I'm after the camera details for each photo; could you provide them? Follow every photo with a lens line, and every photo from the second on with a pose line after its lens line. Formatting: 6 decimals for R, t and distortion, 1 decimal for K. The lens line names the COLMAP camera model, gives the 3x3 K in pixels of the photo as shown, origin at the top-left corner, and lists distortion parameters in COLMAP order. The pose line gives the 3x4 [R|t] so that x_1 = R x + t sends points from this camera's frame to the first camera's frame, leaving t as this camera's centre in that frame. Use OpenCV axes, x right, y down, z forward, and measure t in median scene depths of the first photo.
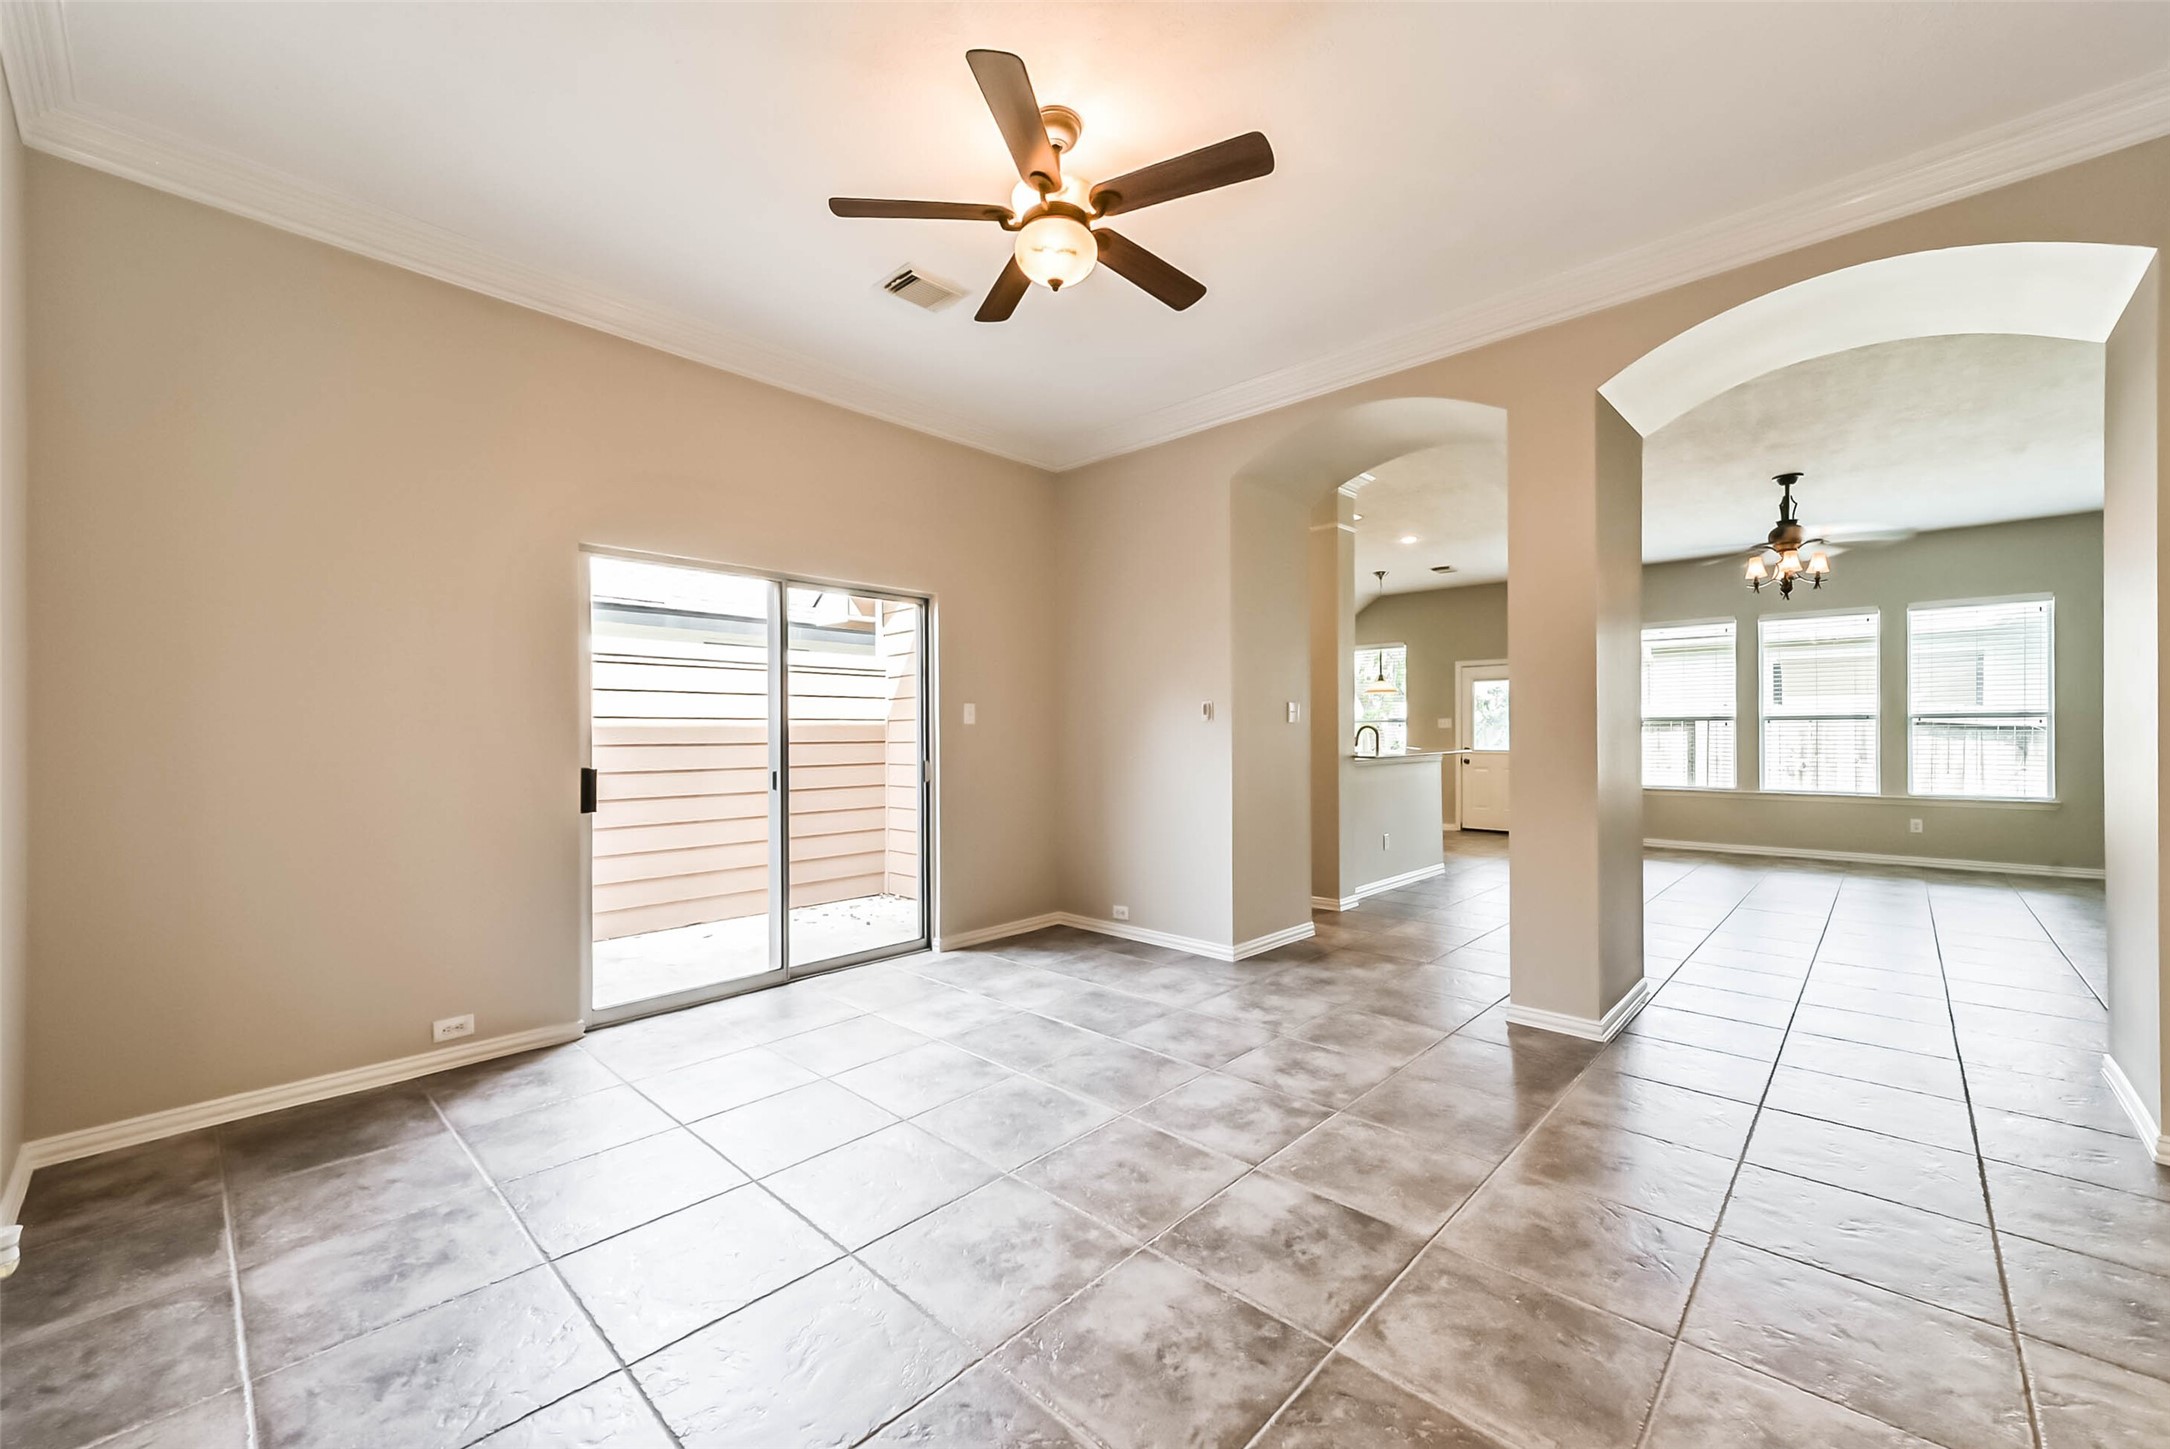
lens RADIAL K [[851.9, 0, 1092.2], [0, 851.9, 729.7], [0, 0, 1]] dist [0.001342, 0.000042]
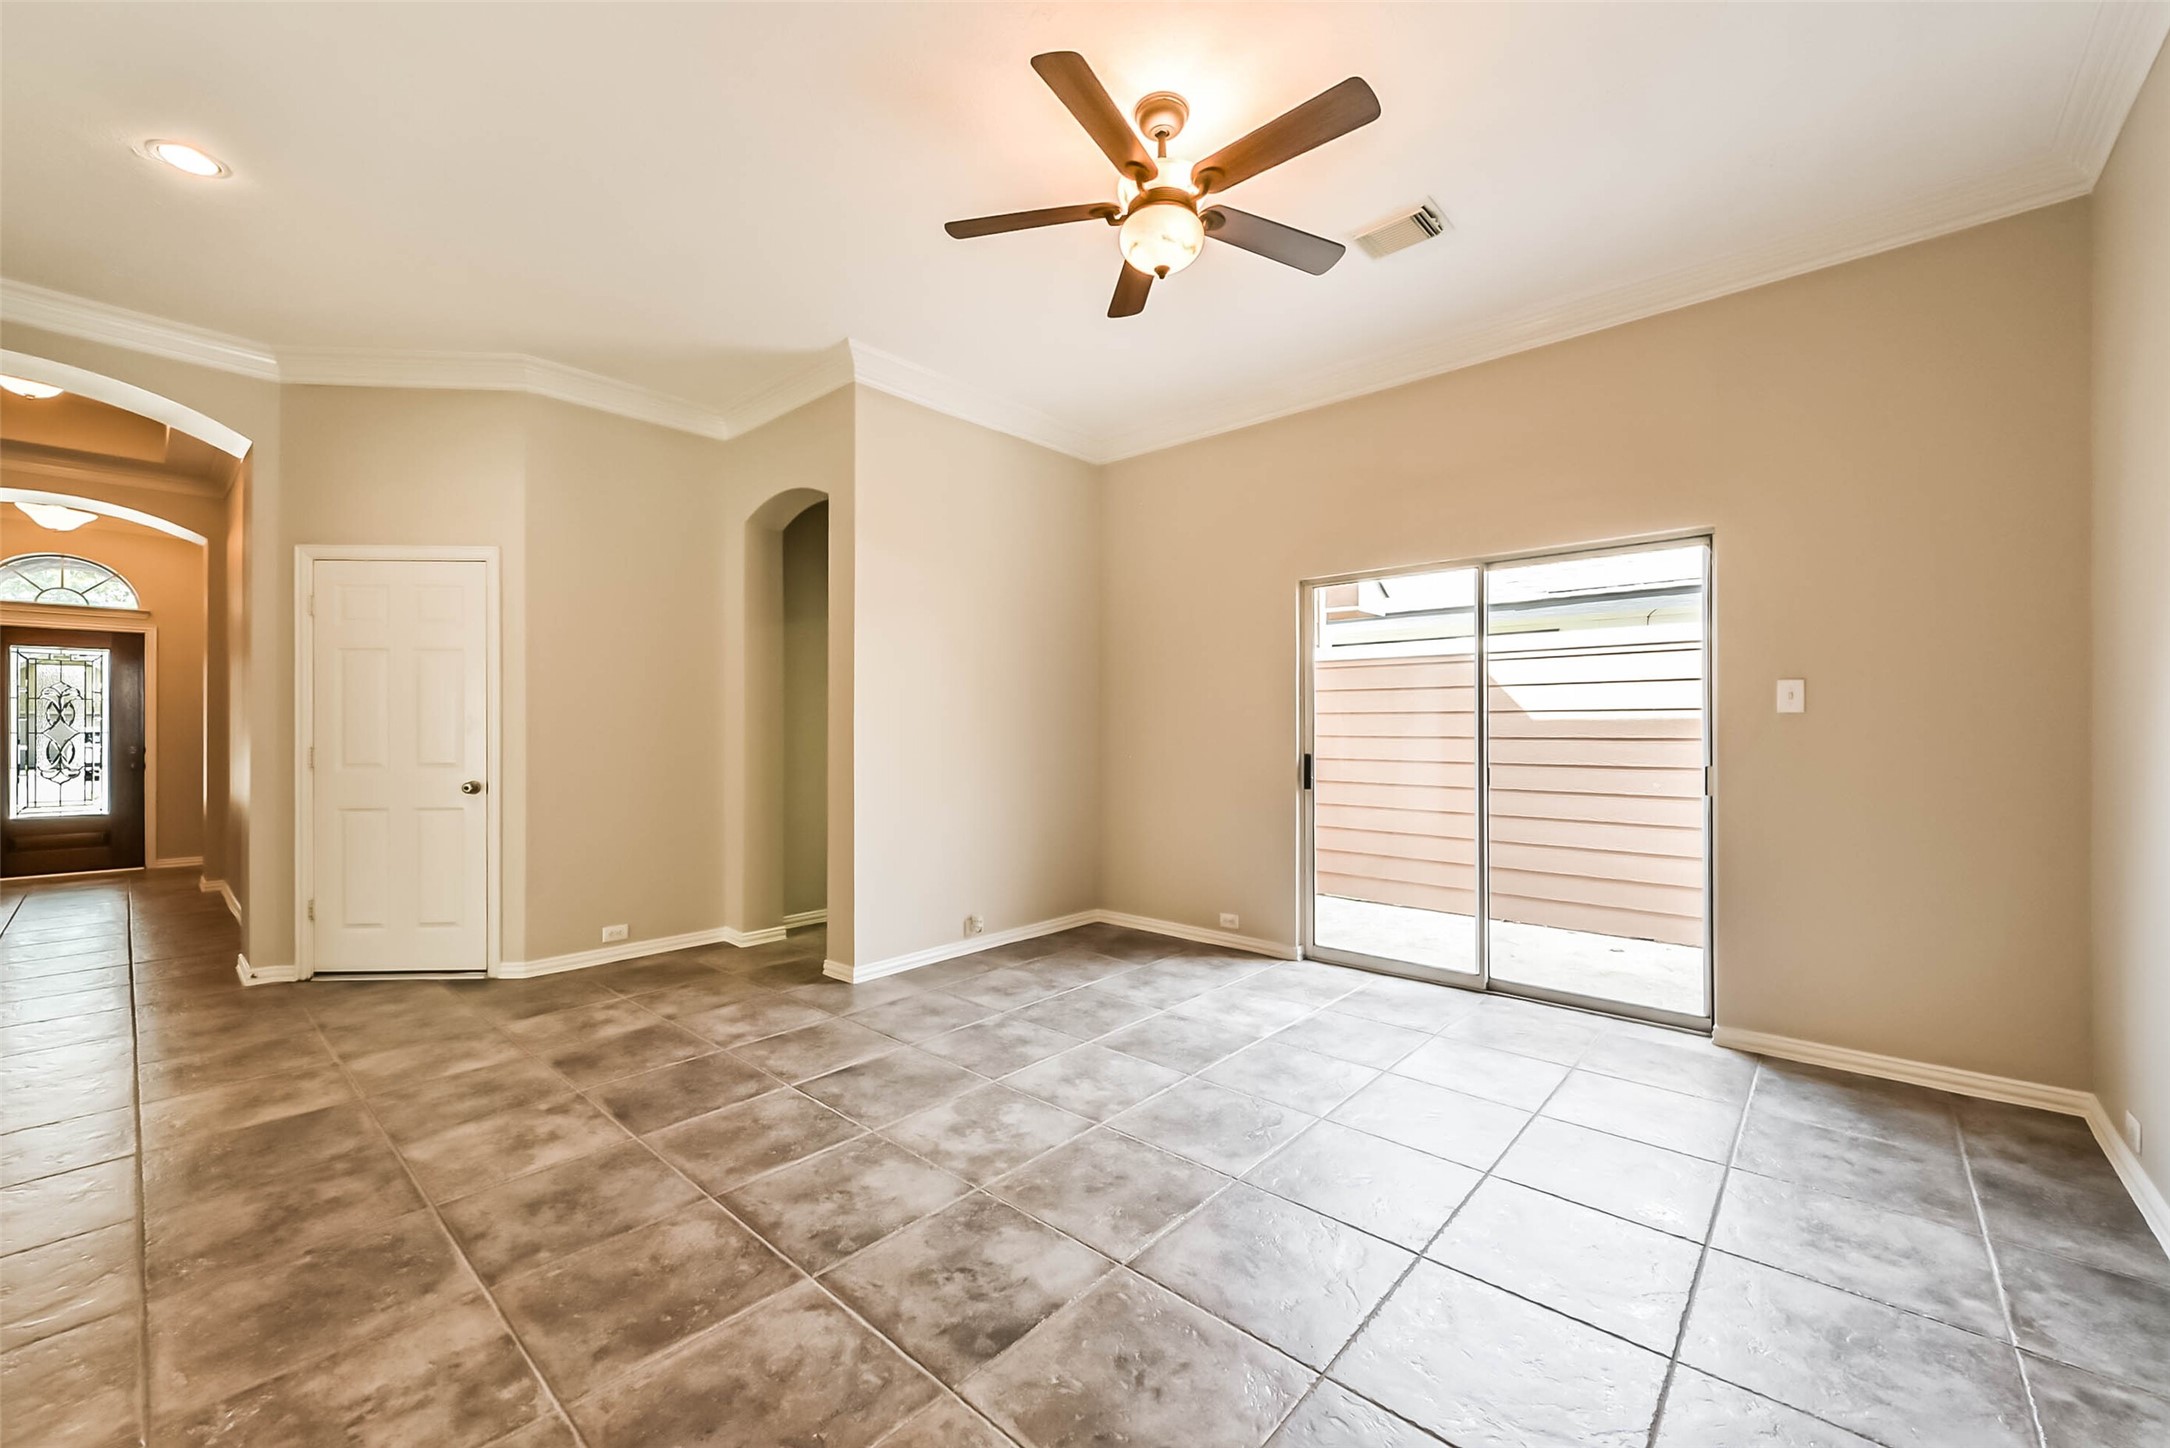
lens RADIAL K [[851.9, 0, 1092.2], [0, 851.9, 729.2], [0, 0, 1]] dist [0.001342, 0.000042]
pose [[0.030004, 0.009277, -0.999507, 1.047087], [0.001978, 0.999954, 0.009341, -0.006890], [0.999548, -0.002257, 0.029984, 0.991451]]
